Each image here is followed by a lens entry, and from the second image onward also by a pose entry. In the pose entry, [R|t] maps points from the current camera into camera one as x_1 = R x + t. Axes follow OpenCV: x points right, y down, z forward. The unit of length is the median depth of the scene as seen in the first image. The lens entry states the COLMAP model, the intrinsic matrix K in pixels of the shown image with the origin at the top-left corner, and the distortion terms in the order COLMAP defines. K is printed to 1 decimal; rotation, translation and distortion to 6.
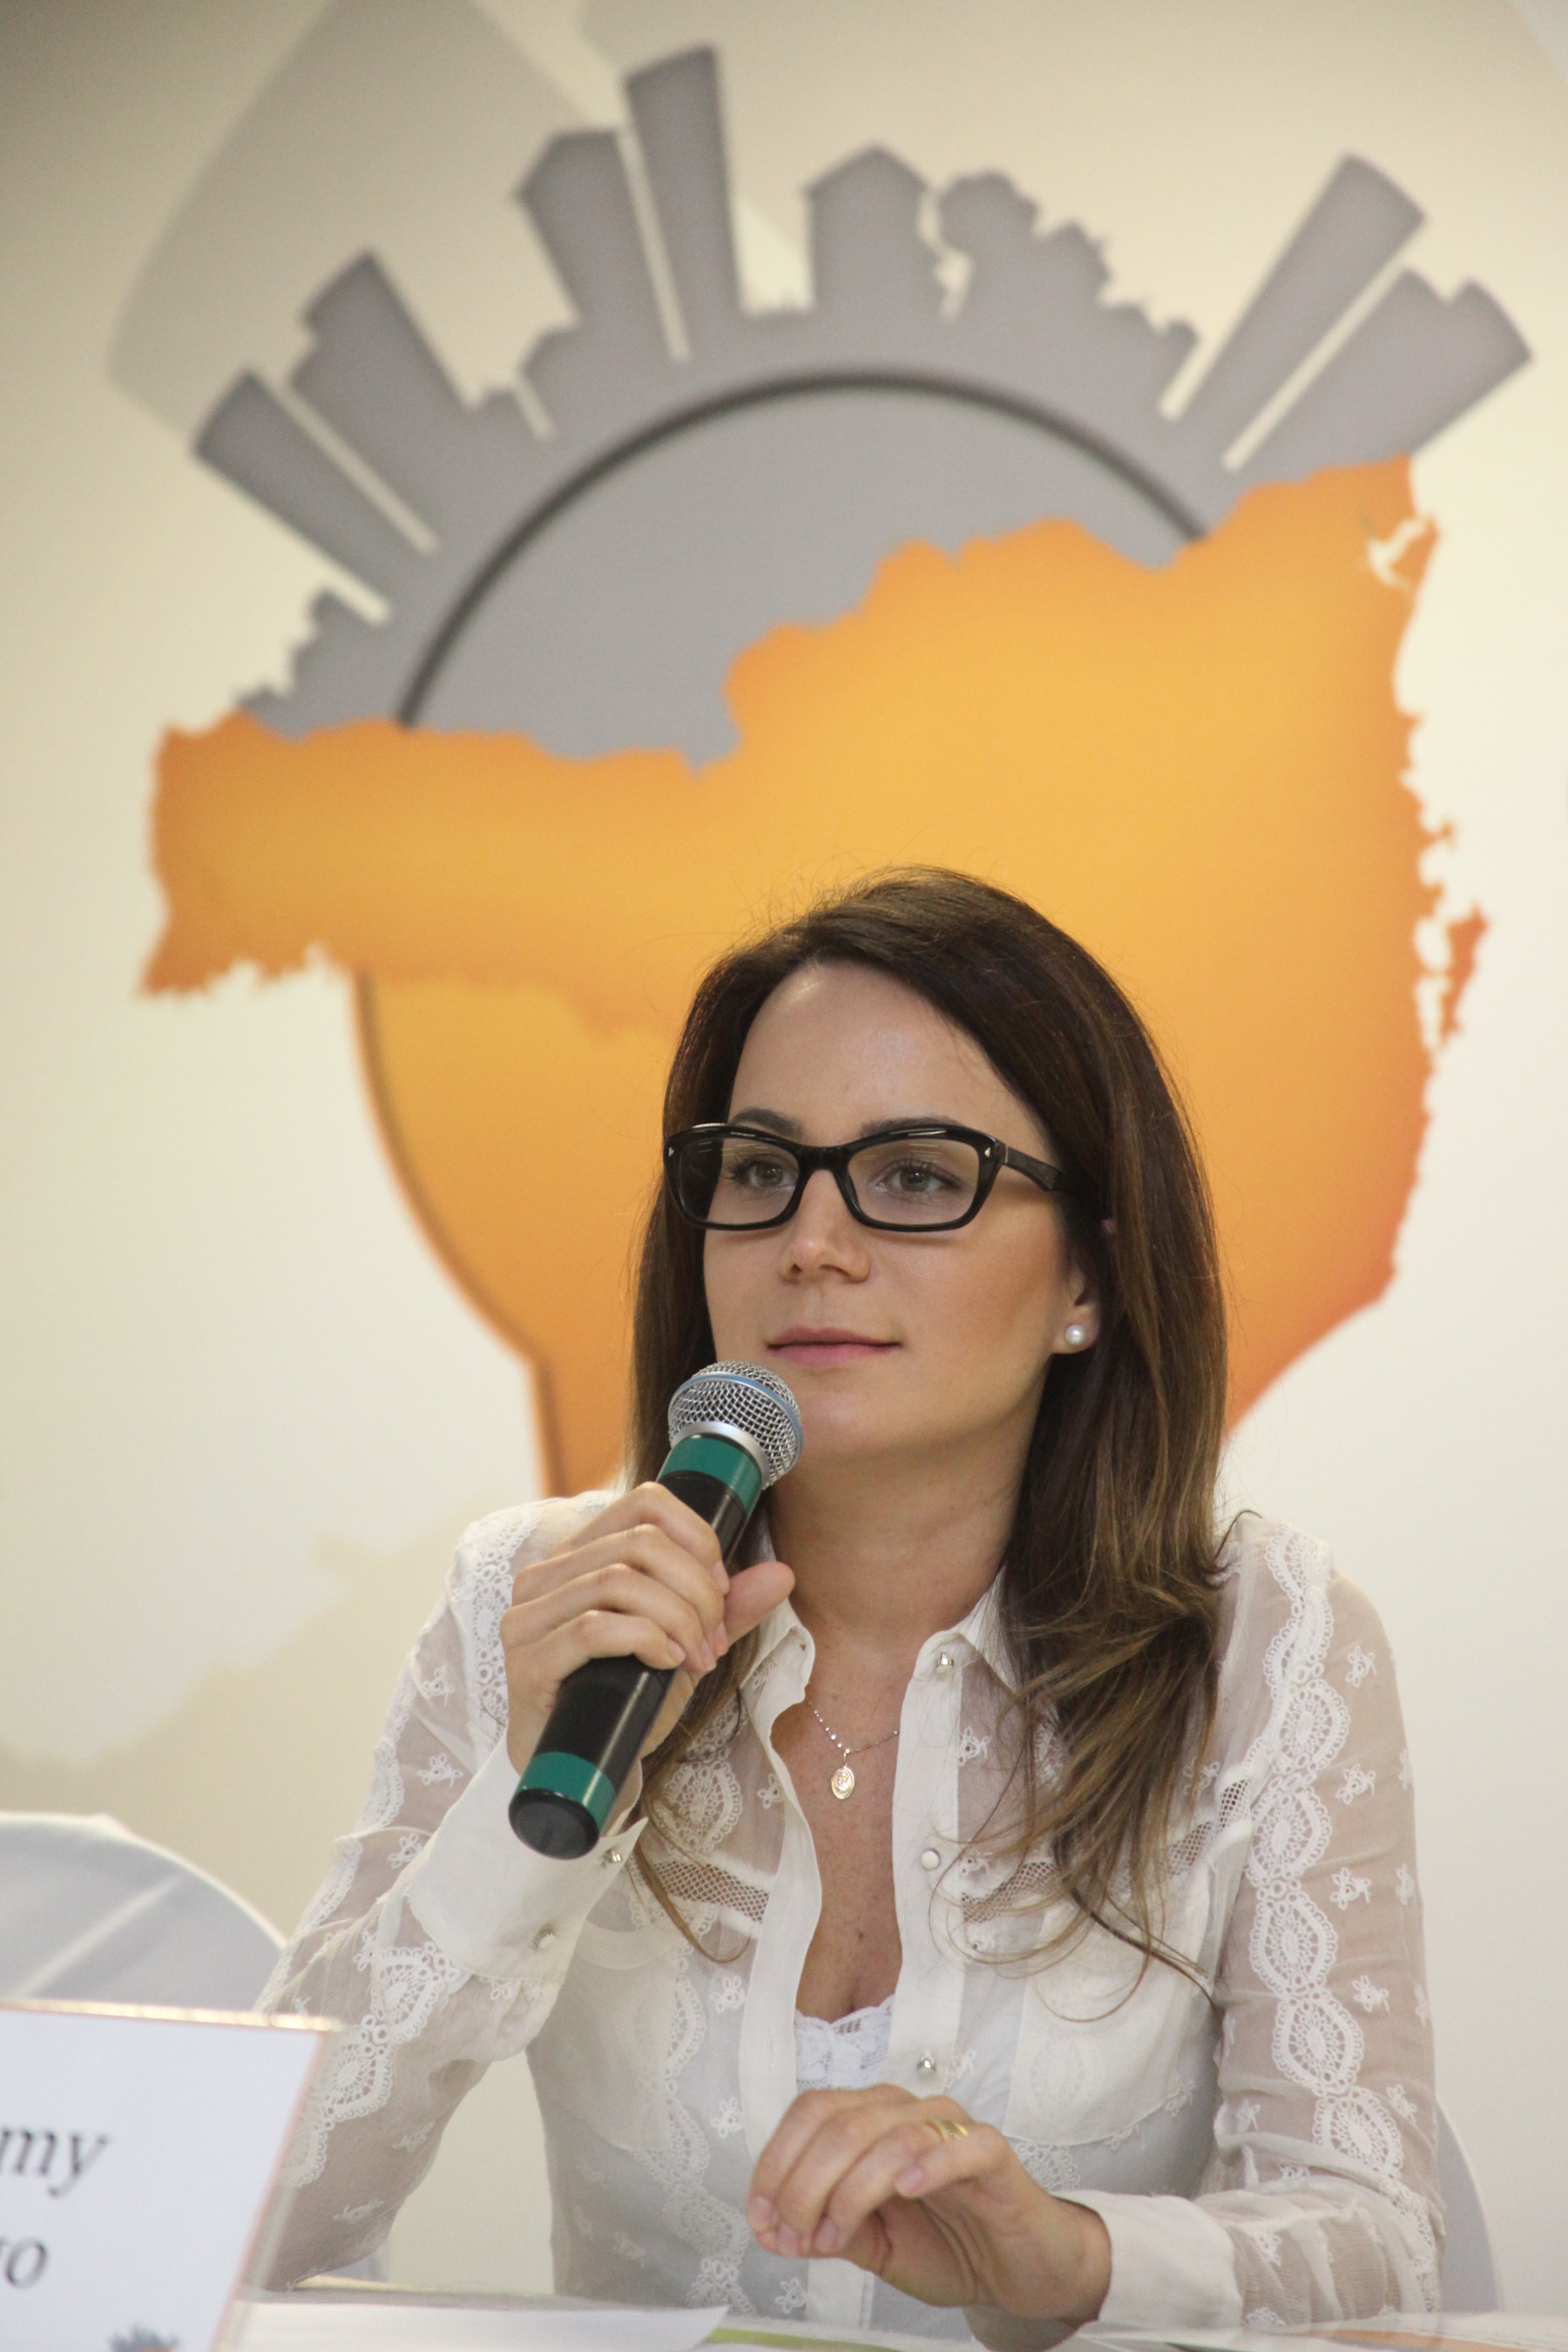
lens RADIAL K [[7580.7, 0, 791.4], [0, 7580.7, 1187.2], [0, 0, 1]] dist [0.929348, 0.000000]
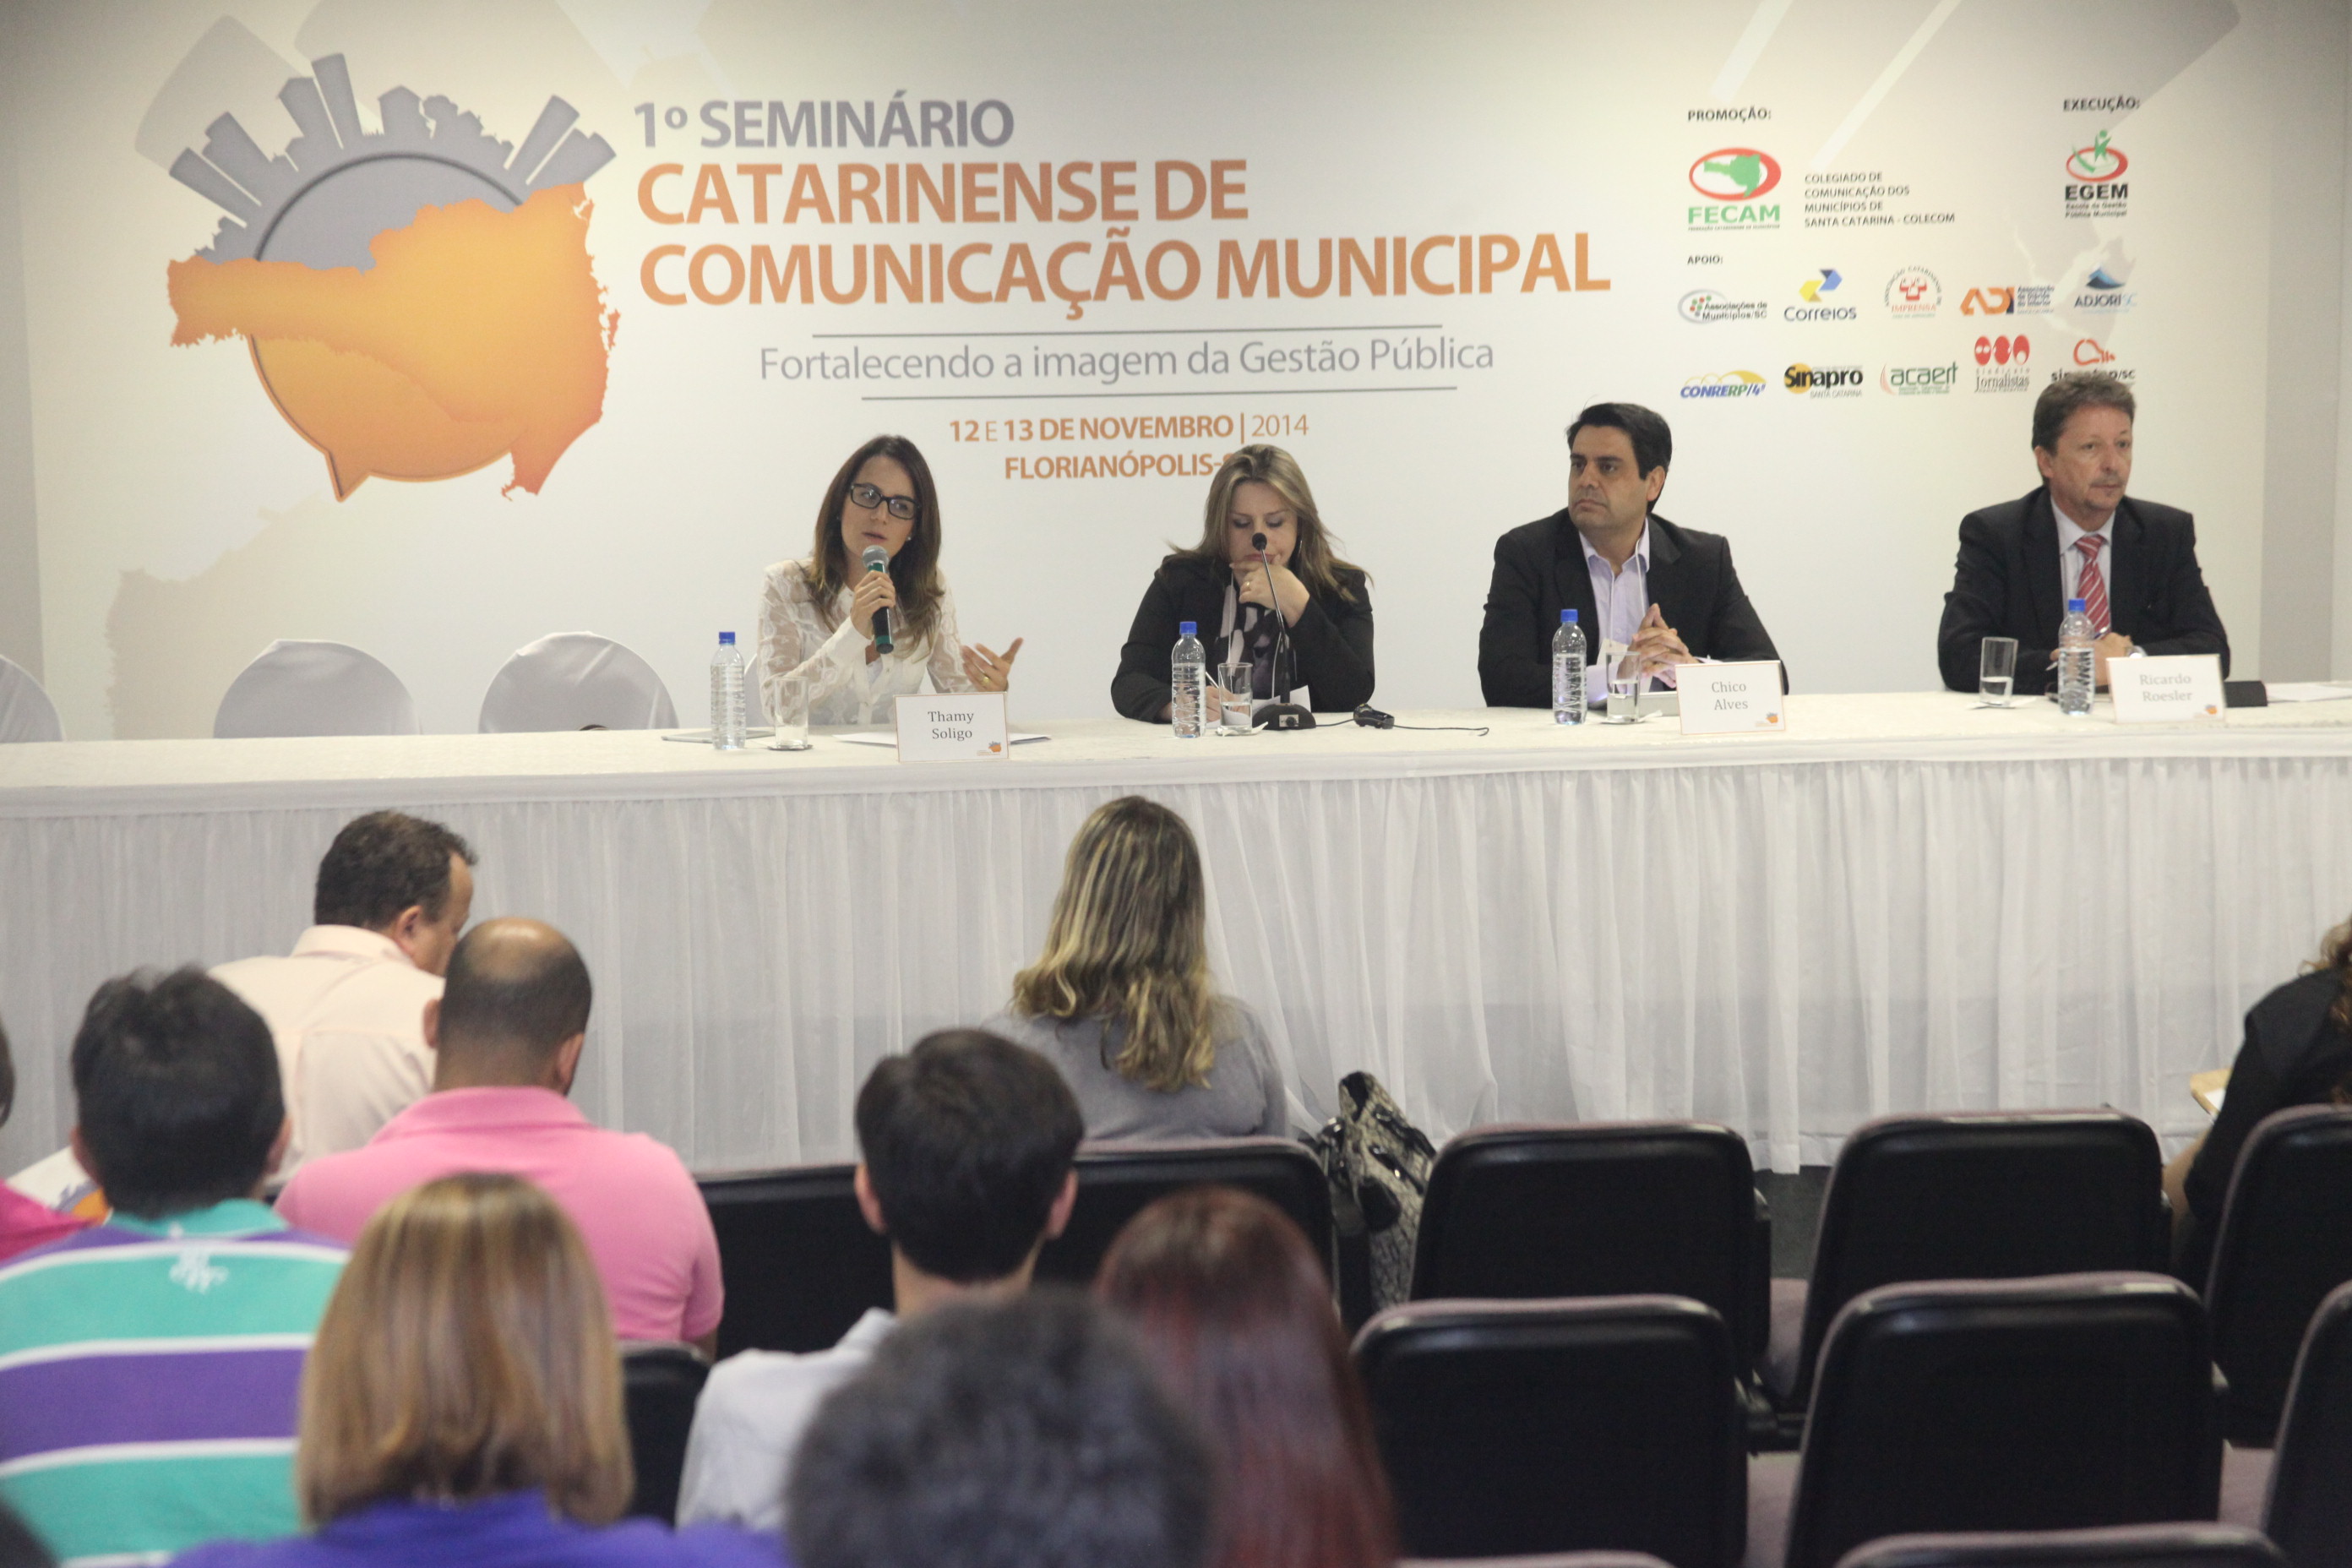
lens RADIAL K [[4675.1, 0, 1205.5], [0, 4675.1, 769.6], [0, 0, 1]] dist [0.308702, 0.000000]
pose [[0.828466, -0.138837, 0.542557, -0.871188], [0.024965, 0.976977, 0.211880, -0.274963], [-0.559483, -0.161991, 0.812858, -0.945511]]
